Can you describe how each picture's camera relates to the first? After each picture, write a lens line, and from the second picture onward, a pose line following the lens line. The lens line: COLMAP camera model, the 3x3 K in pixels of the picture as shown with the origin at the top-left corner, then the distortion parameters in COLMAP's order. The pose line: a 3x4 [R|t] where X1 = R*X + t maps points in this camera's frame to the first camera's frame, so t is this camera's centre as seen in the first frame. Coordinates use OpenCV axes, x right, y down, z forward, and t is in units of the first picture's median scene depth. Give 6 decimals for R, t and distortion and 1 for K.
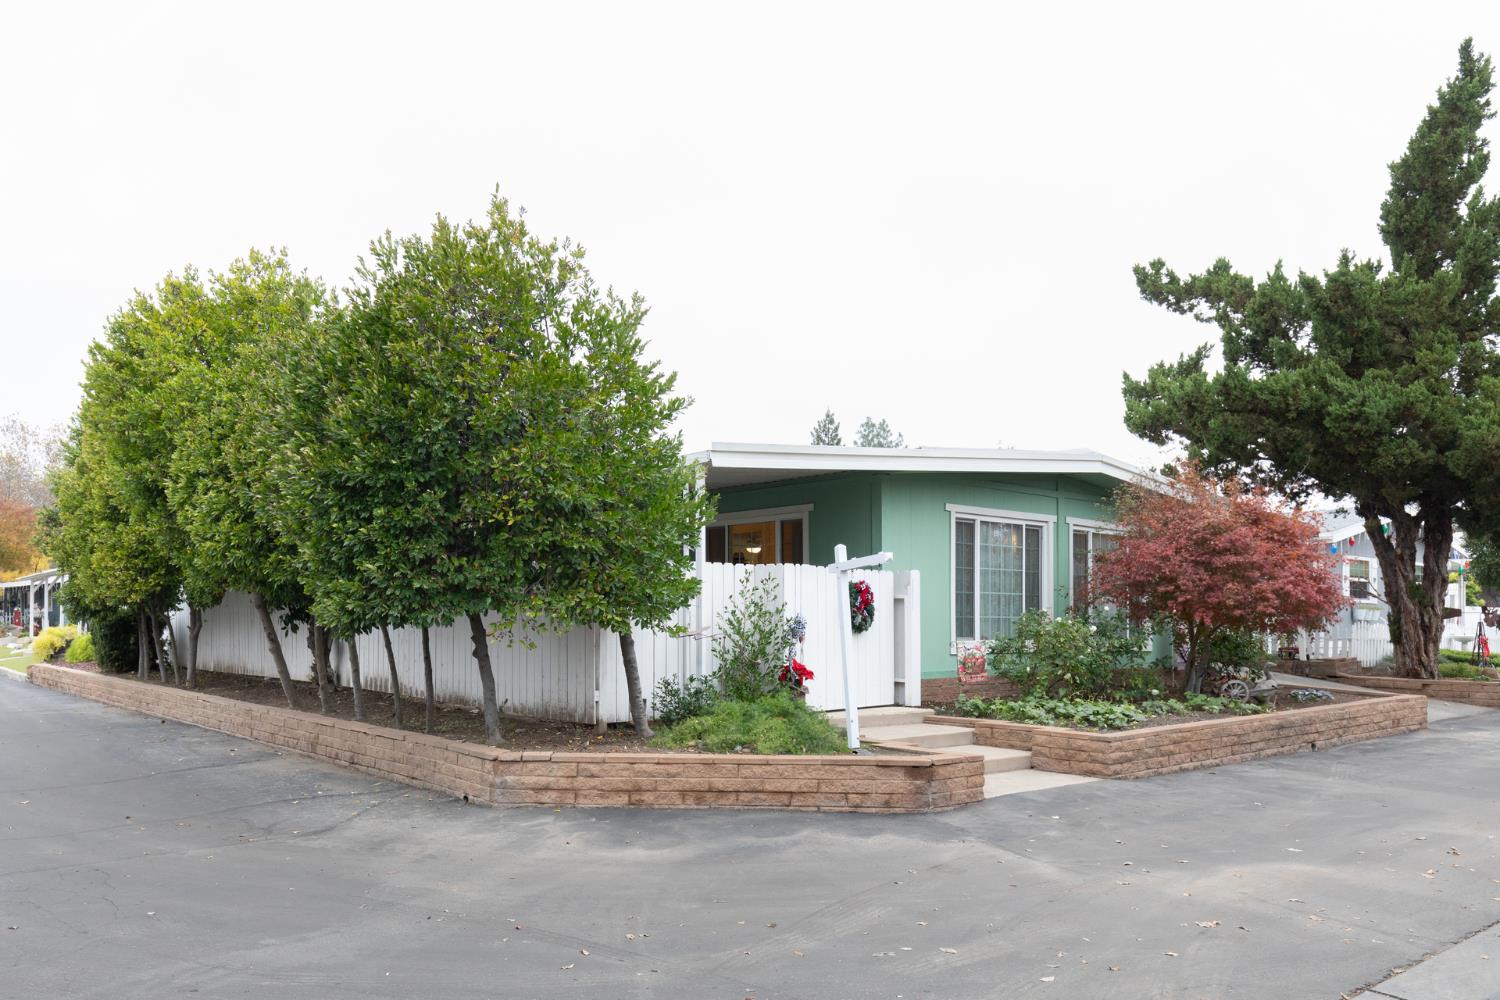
lens RADIAL K [[1028.7, 0, 683.7], [0, 1028.7, 628.5], [0, 0, 1]] dist [0.000775, 0.000161]
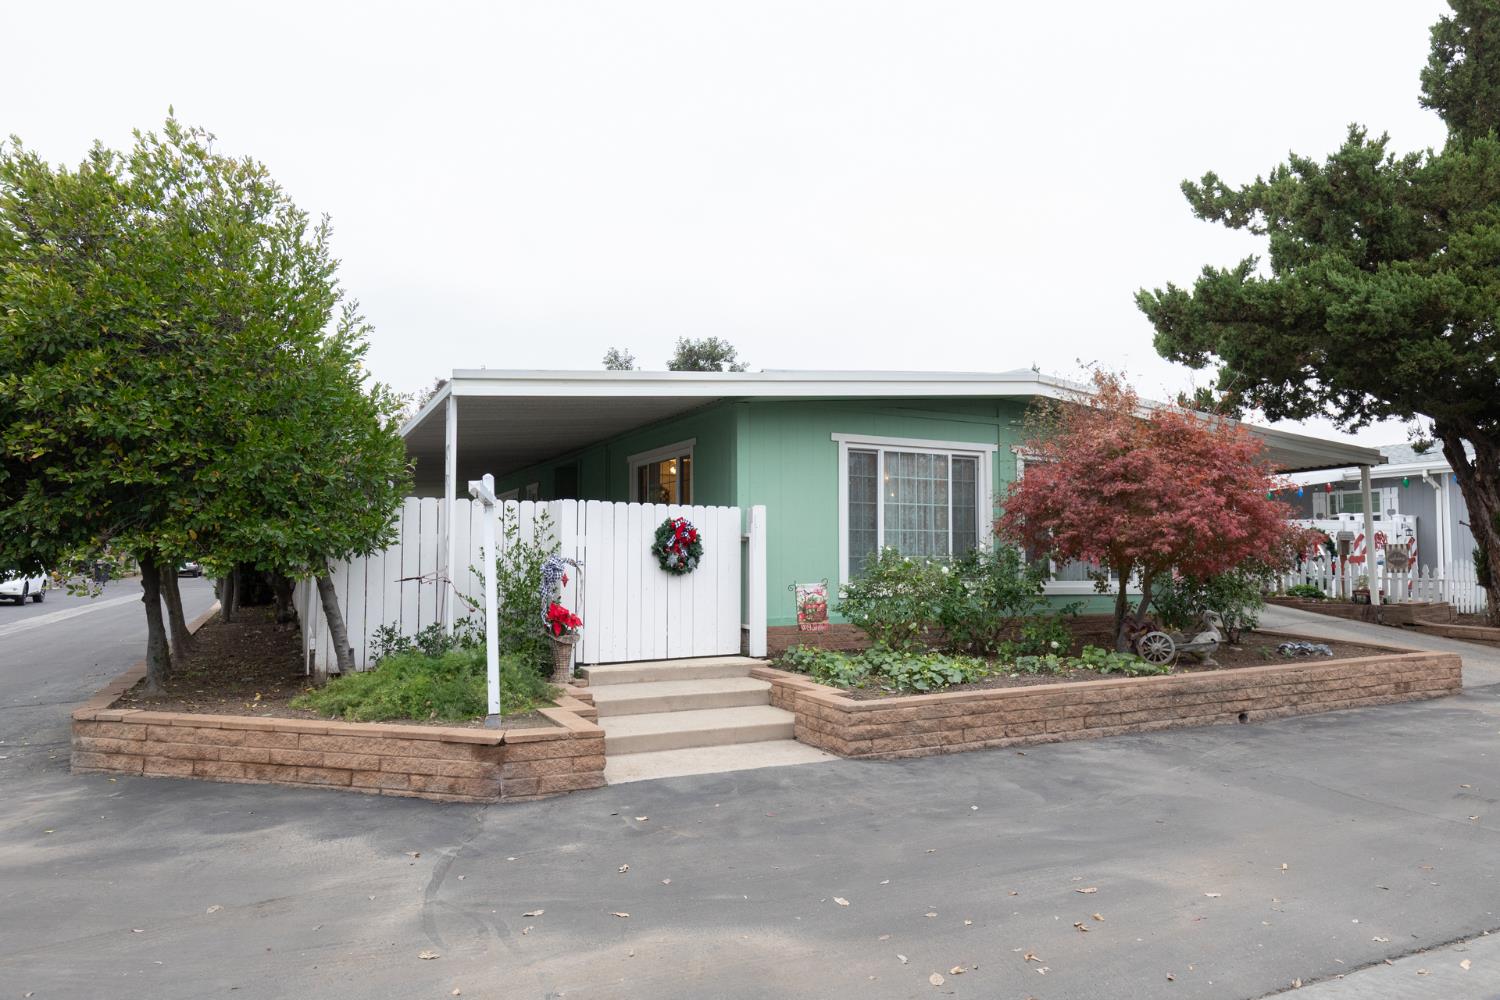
lens RADIAL K [[894.7, 0, 749.6], [0, 894.7, 525.7], [0, 0, 1]] dist [0.010812, -0.001711]
pose [[0.979200, -0.009988, -0.202649, 0.379267], [0.000824, 0.998975, -0.045251, -0.003331], [0.202894, 0.044142, 0.978205, 0.230191]]
